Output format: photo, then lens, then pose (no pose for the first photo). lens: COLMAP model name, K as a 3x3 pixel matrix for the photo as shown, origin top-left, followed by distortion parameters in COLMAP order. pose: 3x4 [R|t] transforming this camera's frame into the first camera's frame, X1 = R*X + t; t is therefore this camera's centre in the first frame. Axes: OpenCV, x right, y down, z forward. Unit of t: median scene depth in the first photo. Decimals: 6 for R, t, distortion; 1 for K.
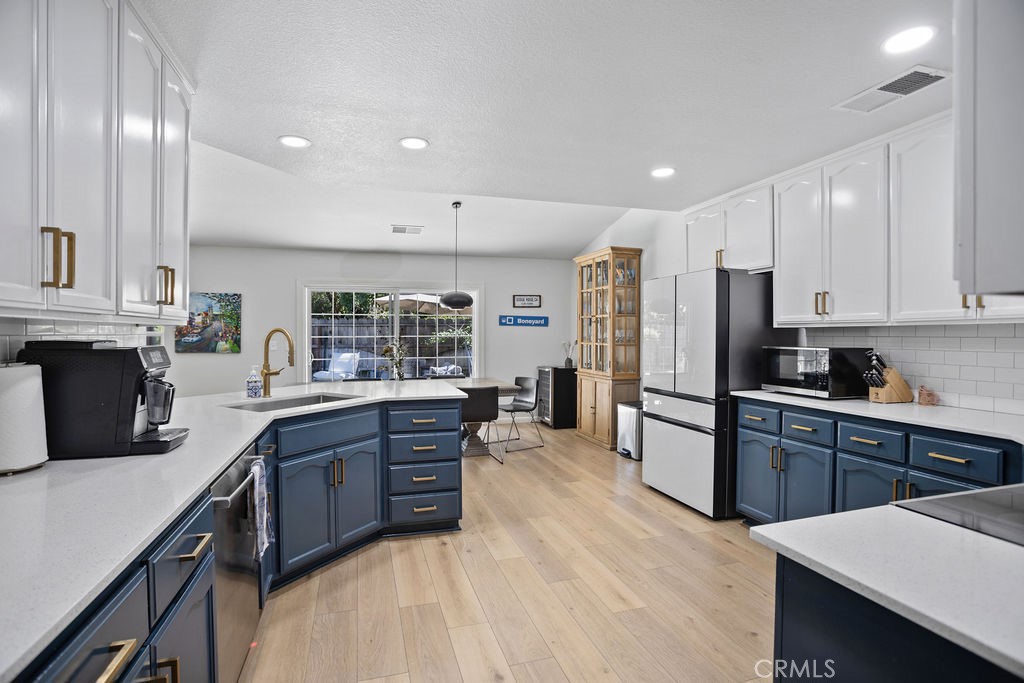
lens RADIAL K [[509.2, 0, 510.7], [0, 509.2, 340.8], [0, 0, 1]] dist [-0.028192, 0.013406]
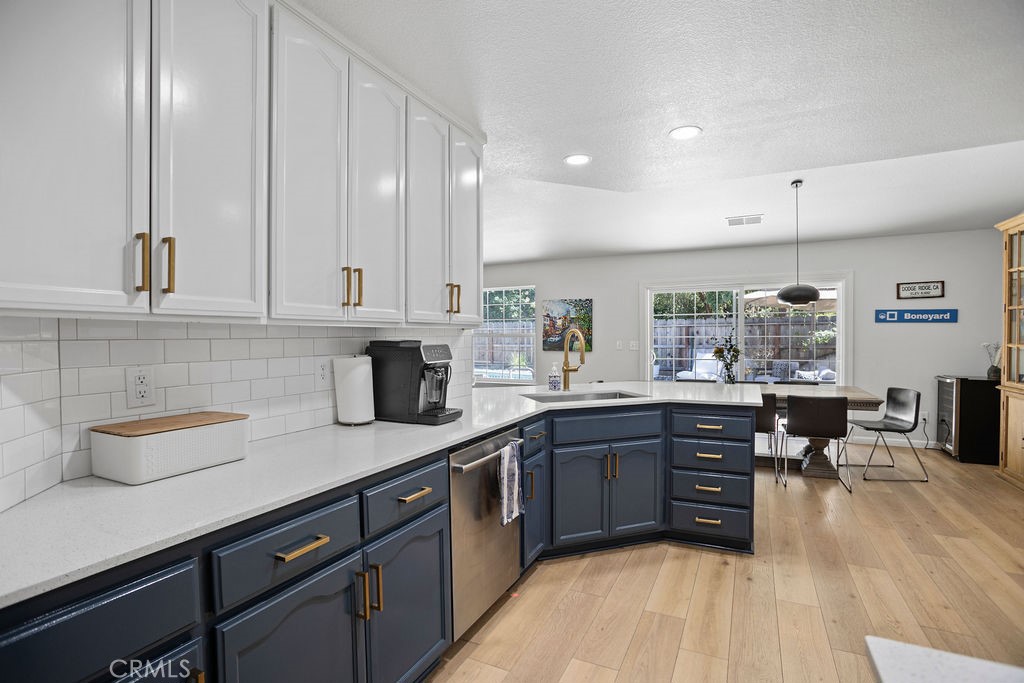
lens RADIAL K [[509.2, 0, 511.5], [0, 509.2, 344.7], [0, 0, 1]] dist [-0.028192, 0.013406]
pose [[0.745530, 0.007326, -0.666431, 0.141638], [-0.002214, 0.999961, 0.008516, -0.000659], [0.666468, -0.004874, 0.745518, 0.051589]]
